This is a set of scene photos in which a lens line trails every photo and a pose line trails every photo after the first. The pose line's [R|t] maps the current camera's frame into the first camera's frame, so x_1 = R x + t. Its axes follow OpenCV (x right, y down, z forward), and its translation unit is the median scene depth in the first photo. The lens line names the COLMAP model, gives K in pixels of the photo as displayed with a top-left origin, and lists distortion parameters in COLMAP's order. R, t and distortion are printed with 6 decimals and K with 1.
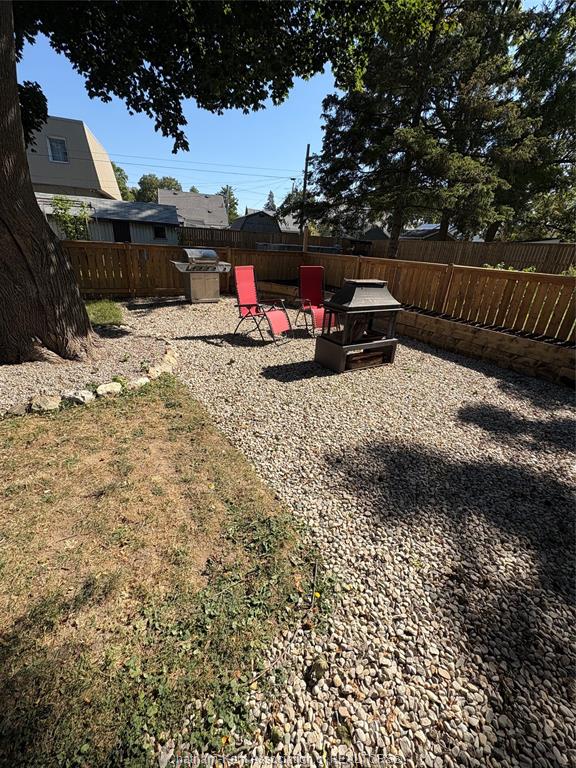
lens RADIAL K [[304.6, 0, 288.0], [0, 304.6, 384.0], [0, 0, 1]] dist [0.000315, 0.000279]
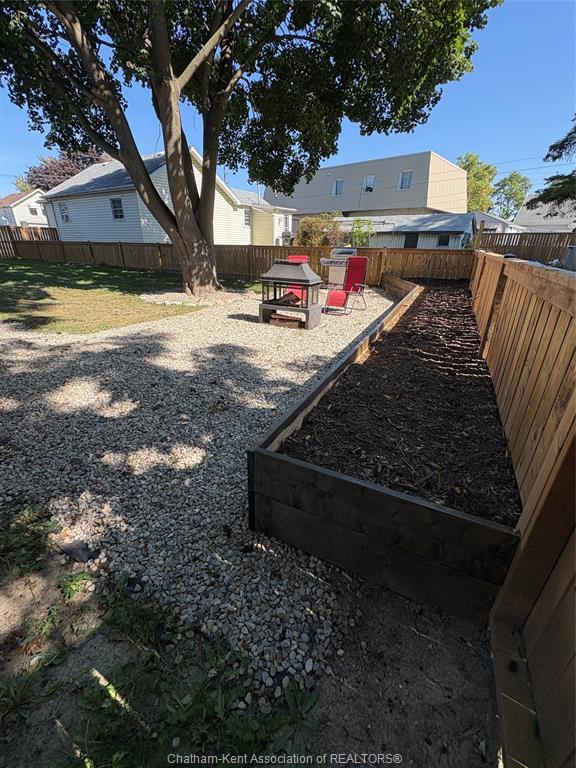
lens RADIAL K [[304.6, 0, 288.0], [0, 304.6, 384.0], [0, 0, 1]] dist [0.000315, 0.000279]
pose [[0.505090, 0.314343, -0.803786, 1.016855], [-0.344432, 0.927353, 0.146230, -0.019307], [0.791360, 0.202990, 0.576667, 0.223334]]
